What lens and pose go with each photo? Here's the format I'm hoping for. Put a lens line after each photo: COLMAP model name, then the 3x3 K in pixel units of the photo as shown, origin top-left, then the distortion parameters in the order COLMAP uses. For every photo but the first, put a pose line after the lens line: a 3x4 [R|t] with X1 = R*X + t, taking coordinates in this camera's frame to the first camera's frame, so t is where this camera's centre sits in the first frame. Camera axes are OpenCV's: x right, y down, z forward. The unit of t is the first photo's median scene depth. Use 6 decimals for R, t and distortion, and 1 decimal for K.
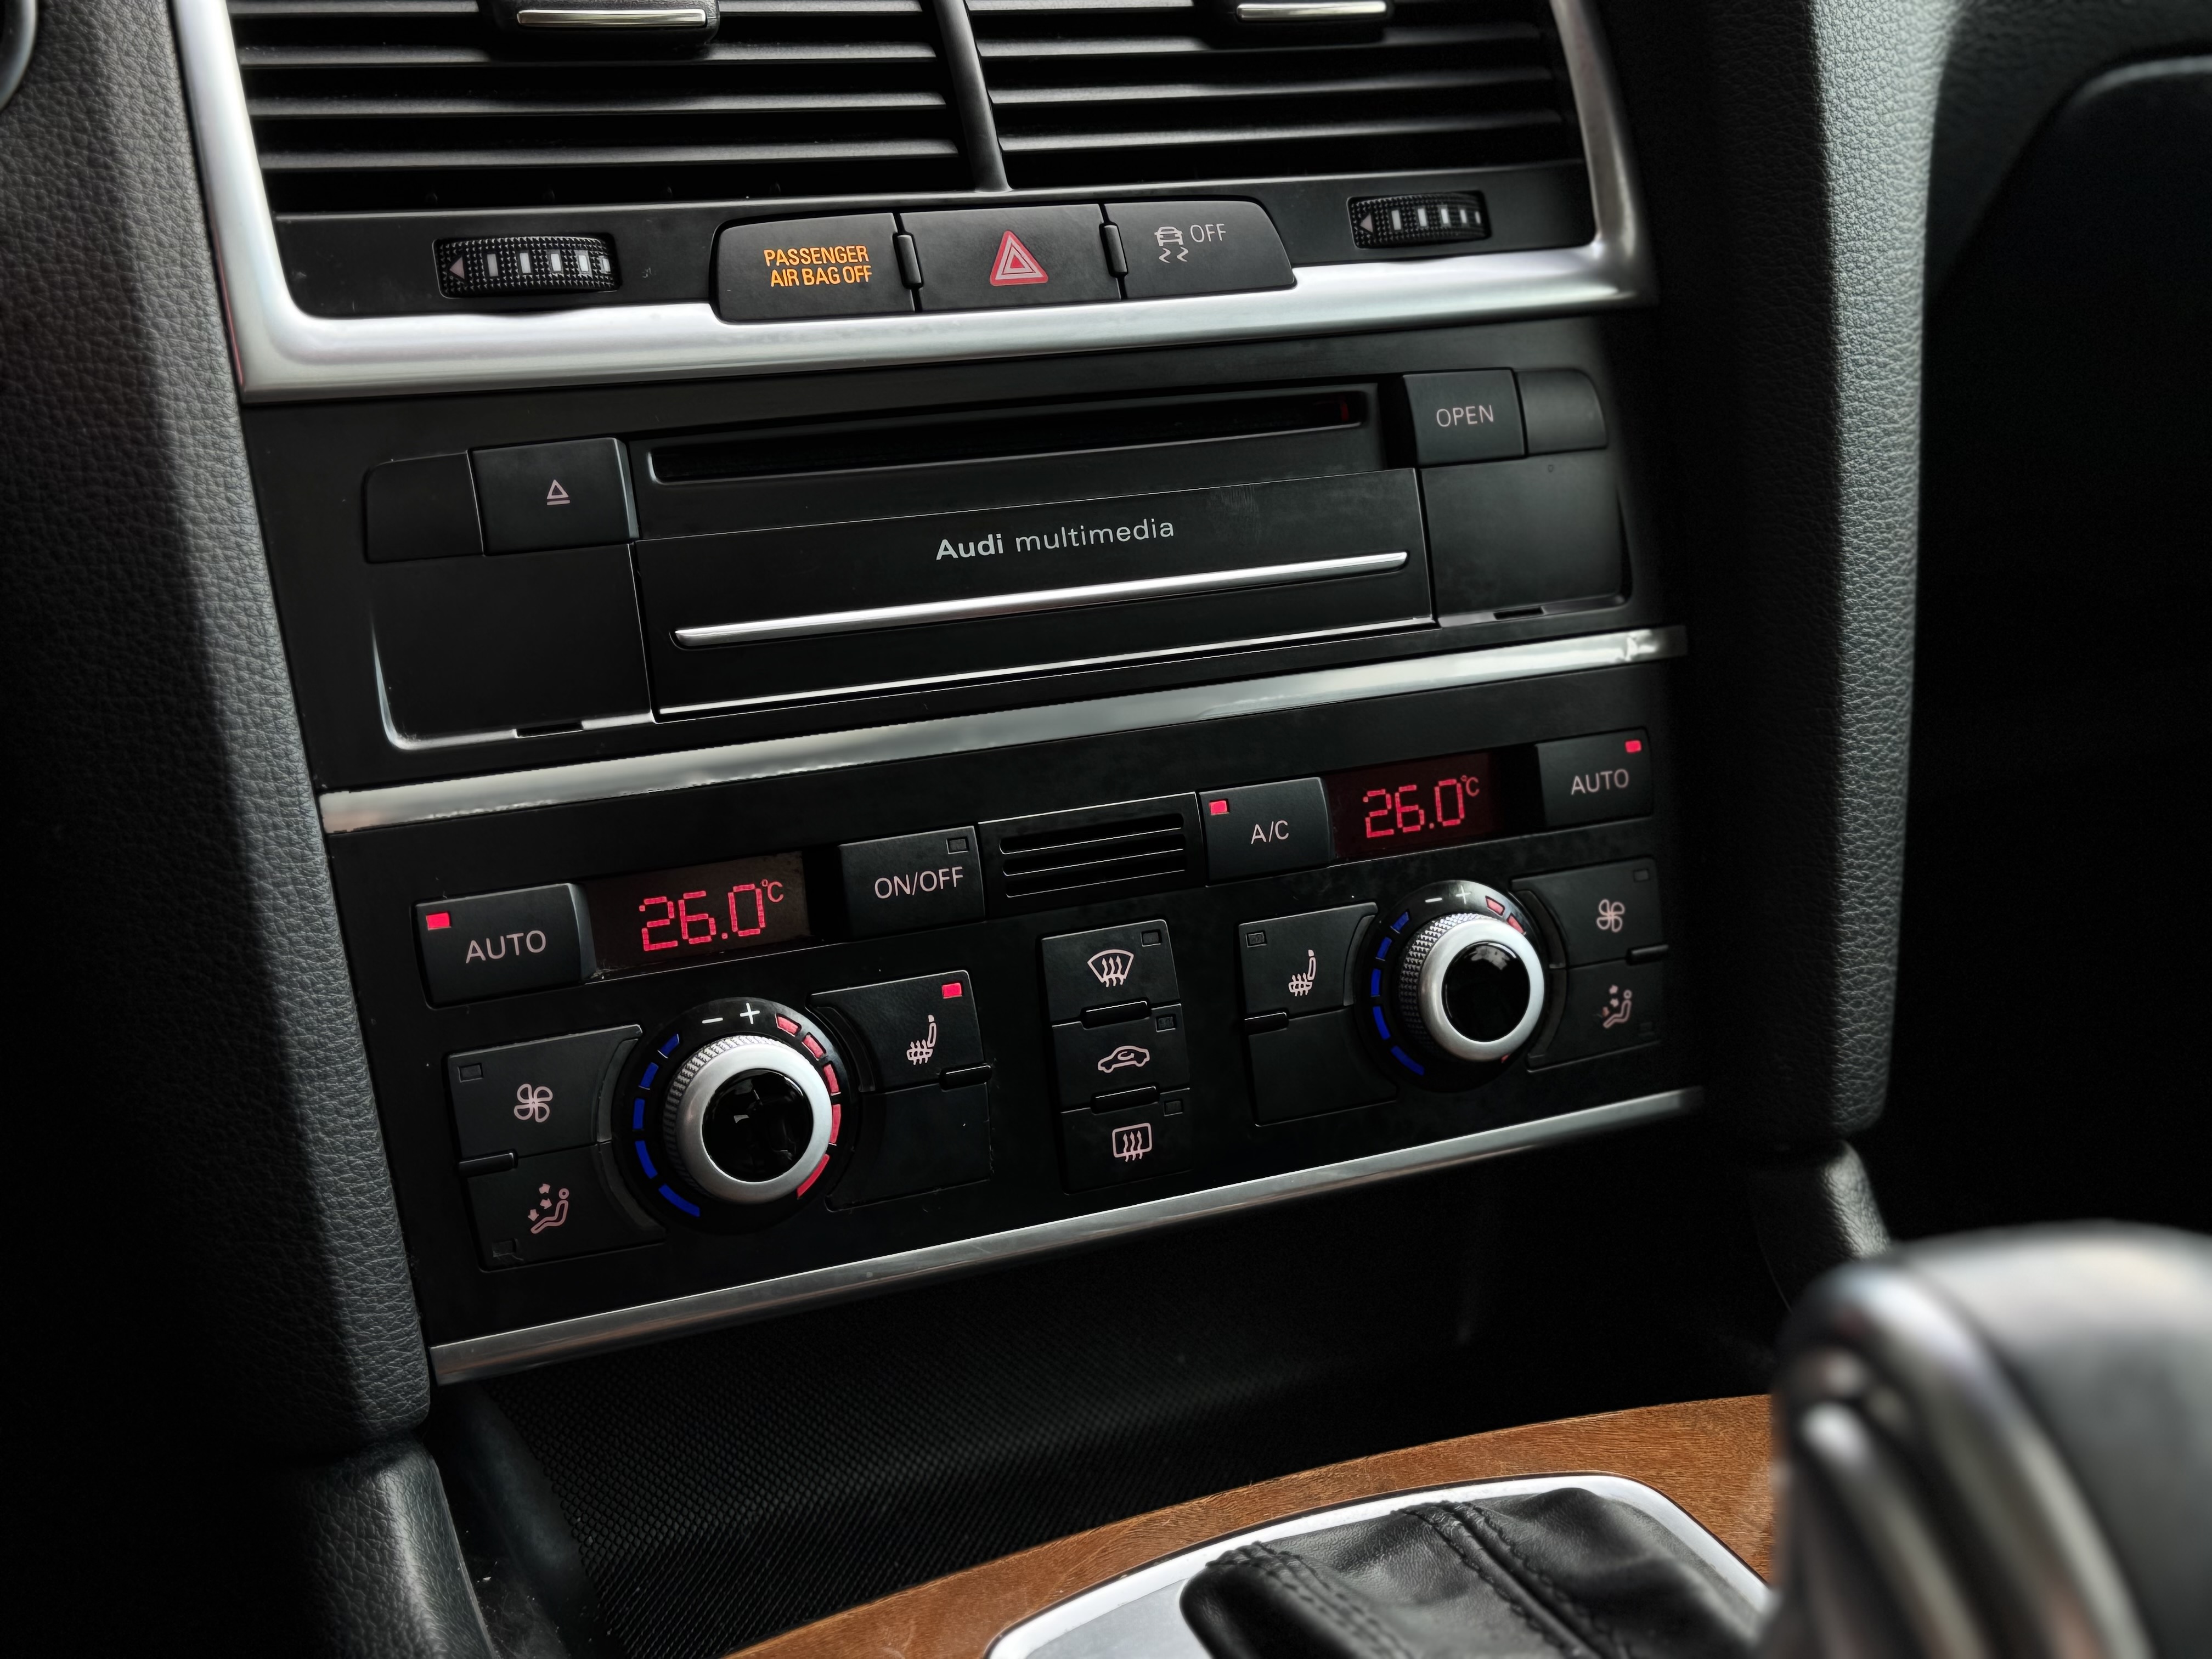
lens RADIAL K [[2782.5, 0, 1106.0], [0, 2782.5, 829.5], [0, 0, 1]] dist [0.196351, -0.351437]
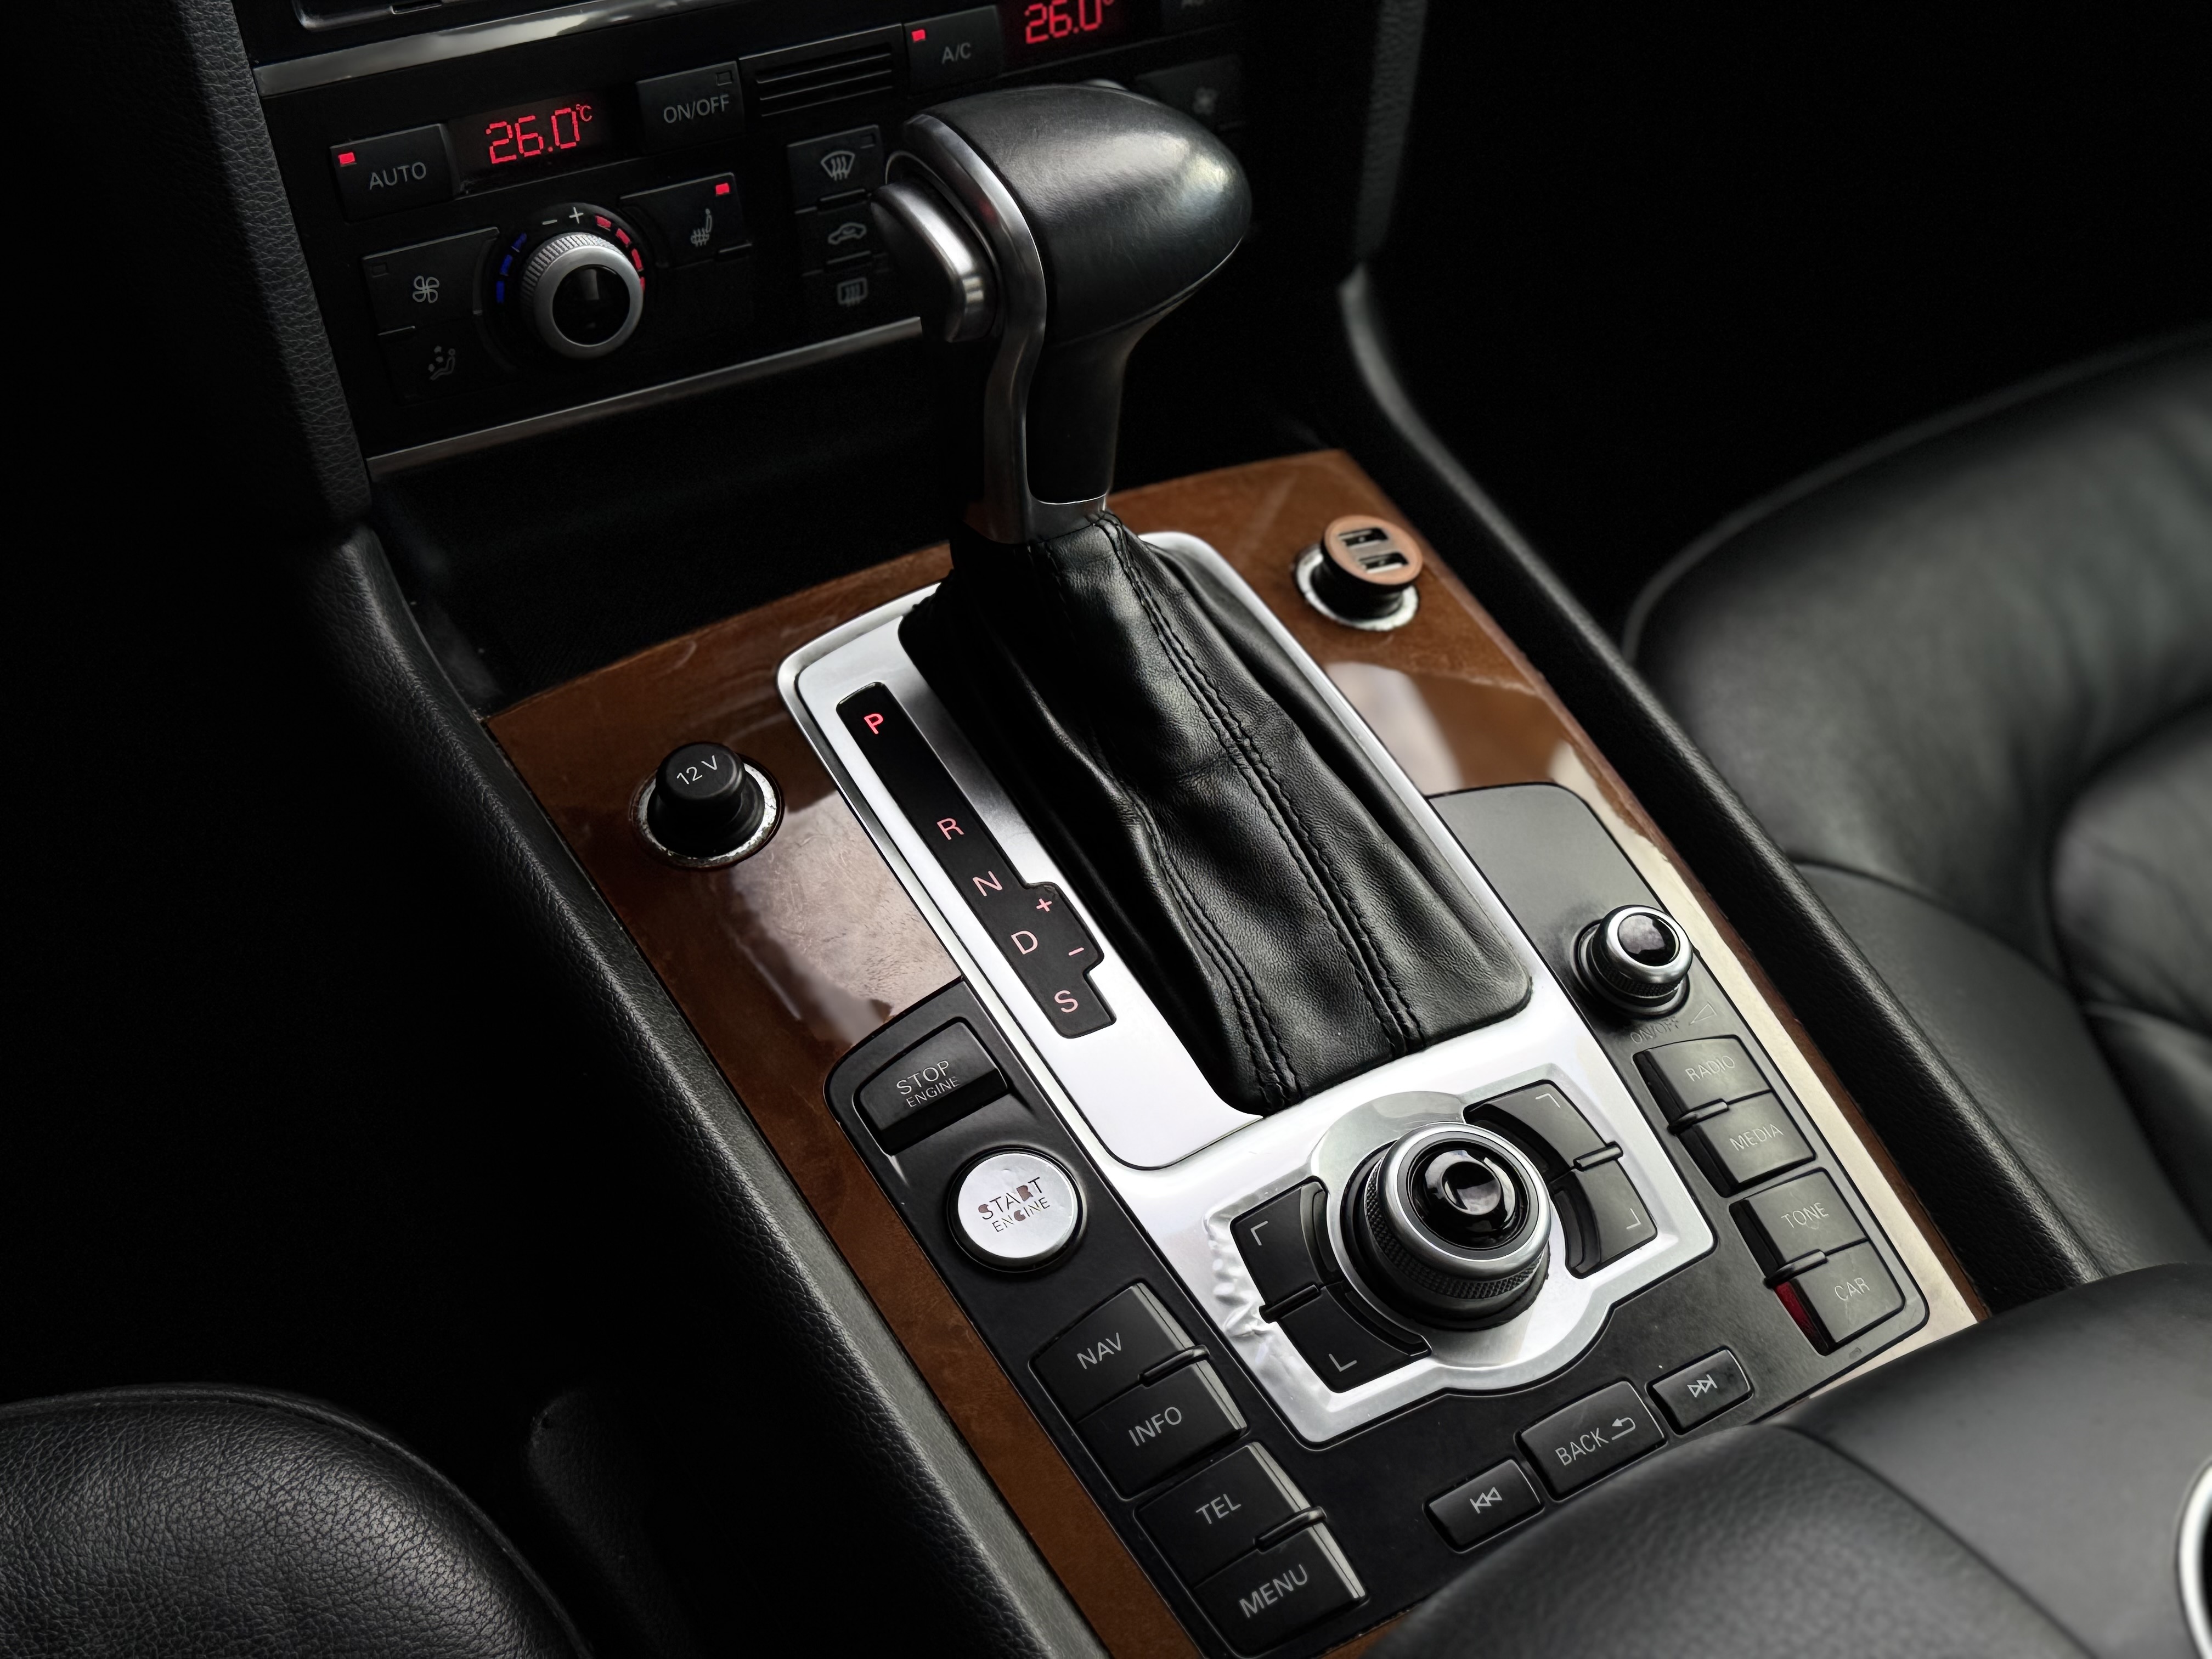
lens RADIAL K [[2782.5, 0, 1106.0], [0, 2782.5, 829.5], [0, 0, 1]] dist [0.196351, -0.351437]
pose [[0.987174, -0.021094, 0.158246, -0.098408], [-0.053116, 0.891361, 0.450172, -0.301541], [-0.150550, -0.452804, 0.878808, -0.376481]]
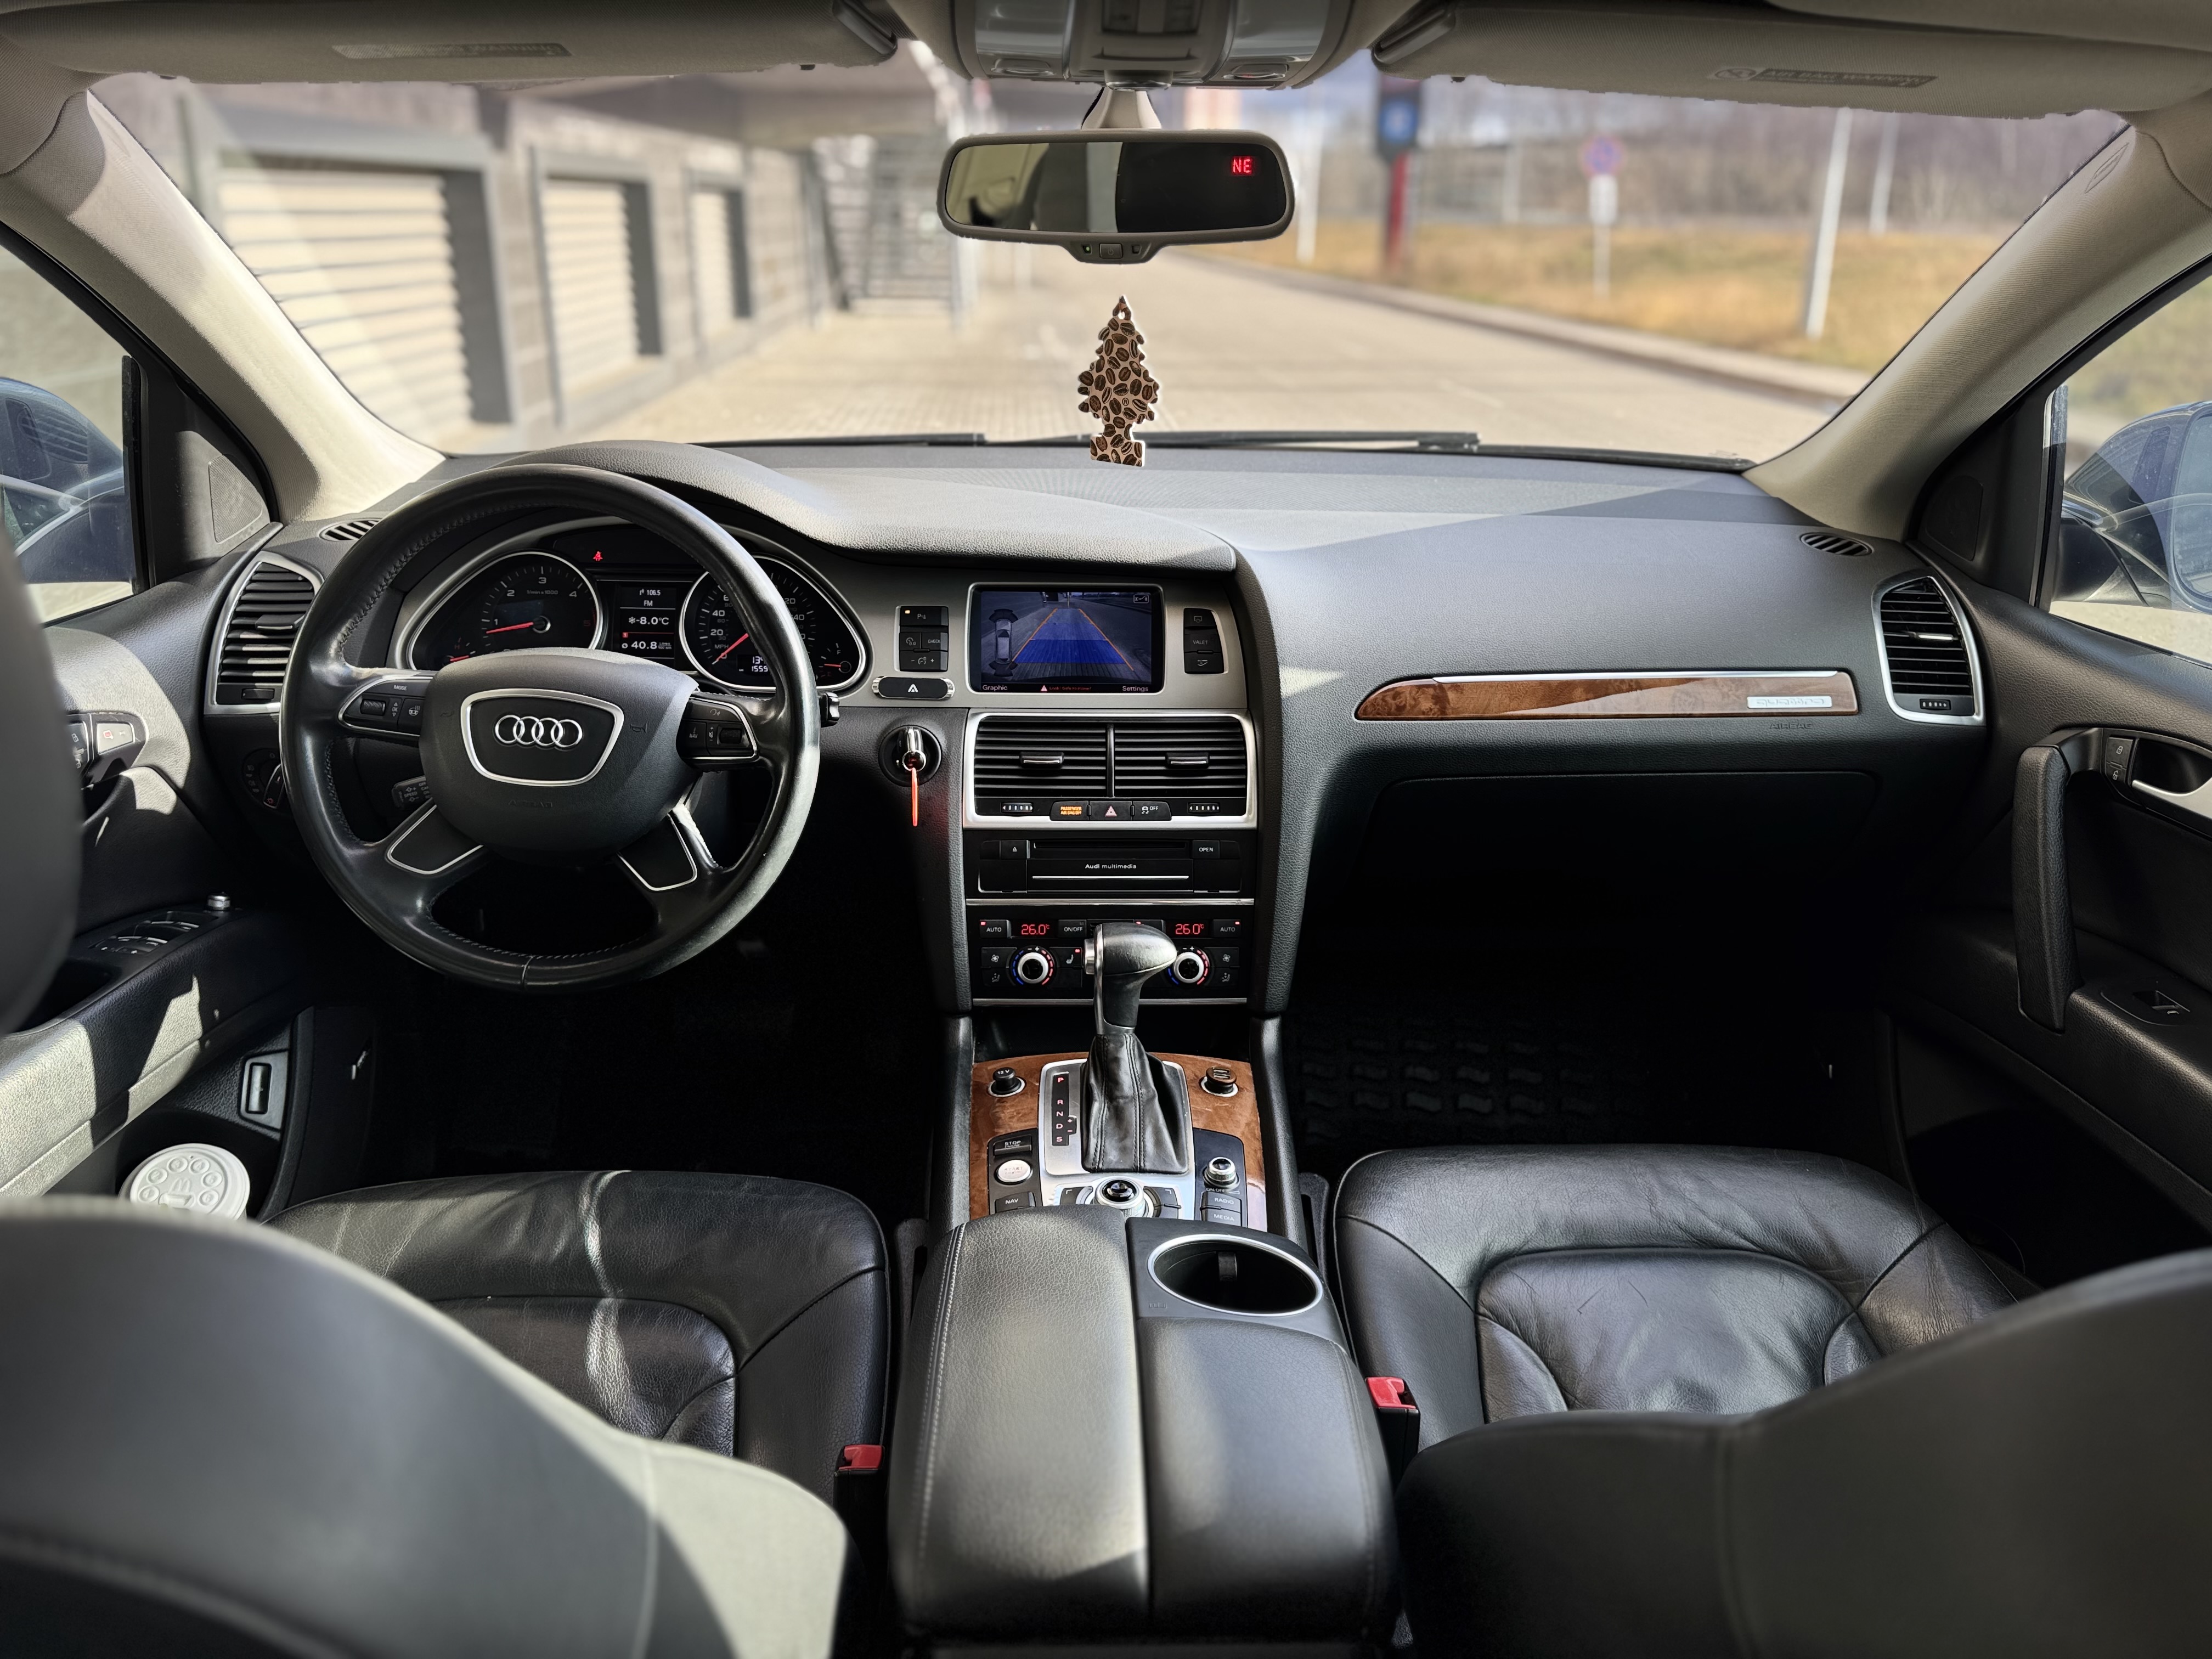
lens RADIAL K [[1464.2, 0, 1106.0], [0, 1464.2, 829.5], [0, 0, 1]] dist [0.046897, -0.082577]
pose [[0.926163, 0.129988, -0.354012, 0.972214], [-0.132602, 0.991024, 0.016975, -0.229378], [0.353041, 0.031221, 0.935087, -1.605692]]
